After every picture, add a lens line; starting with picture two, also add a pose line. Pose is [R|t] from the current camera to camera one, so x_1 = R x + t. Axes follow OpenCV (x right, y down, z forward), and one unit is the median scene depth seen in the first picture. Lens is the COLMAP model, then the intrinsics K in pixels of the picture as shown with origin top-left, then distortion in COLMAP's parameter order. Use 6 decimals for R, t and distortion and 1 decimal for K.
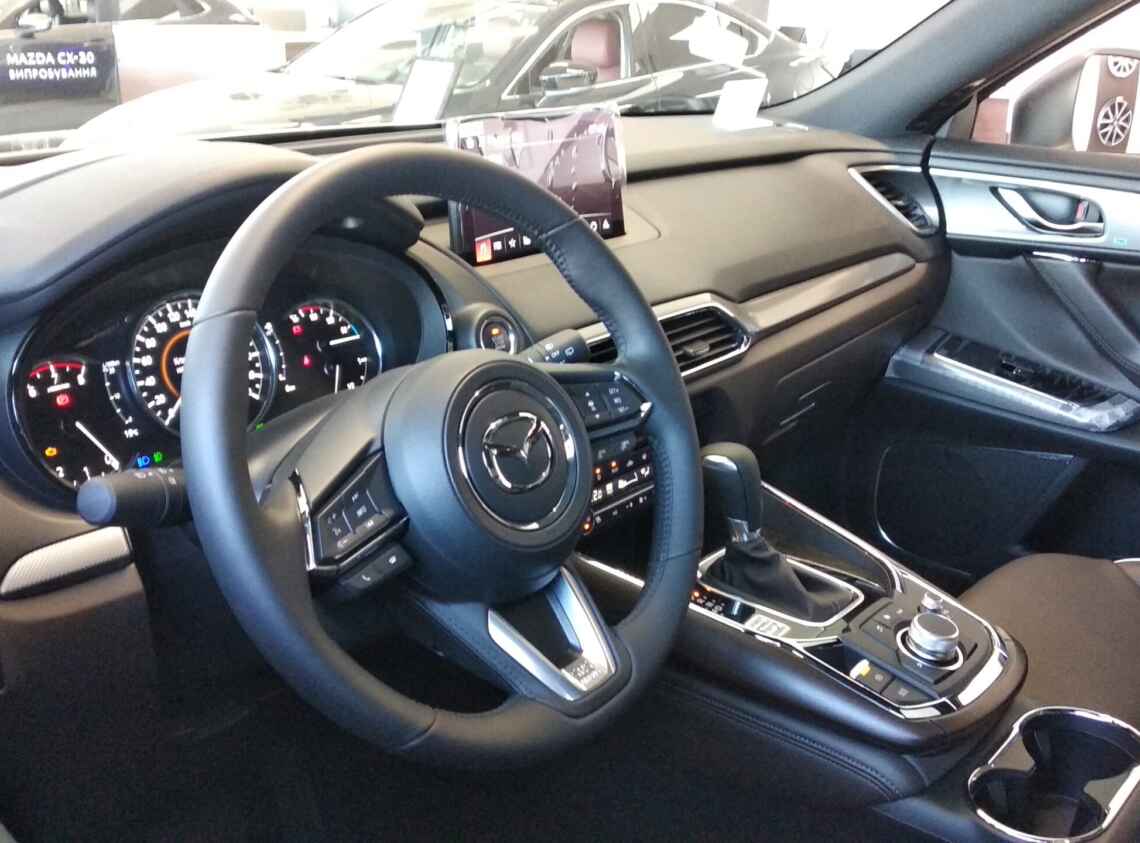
lens RADIAL K [[1066.7, 0, 570.6], [0, 1066.7, 445.6], [0, 0, 1]] dist [0.068808, -0.266432]
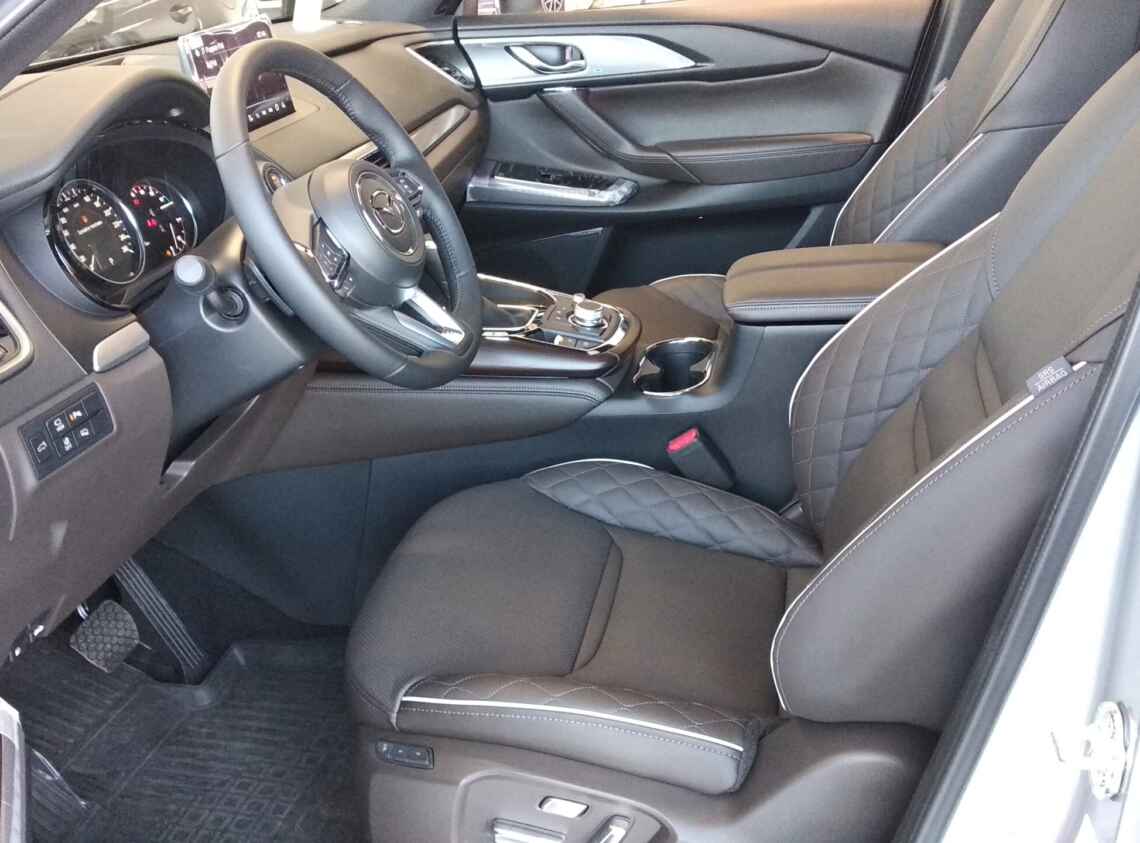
lens RADIAL K [[1066.7, 0, 570.6], [0, 1066.7, 445.6], [0, 0, 1]] dist [0.068808, -0.266432]
pose [[0.857308, -0.290685, 0.424883, -0.274700], [0.259691, 0.956818, 0.130618, 0.093930], [-0.444504, -0.001642, 0.895775, -0.284548]]
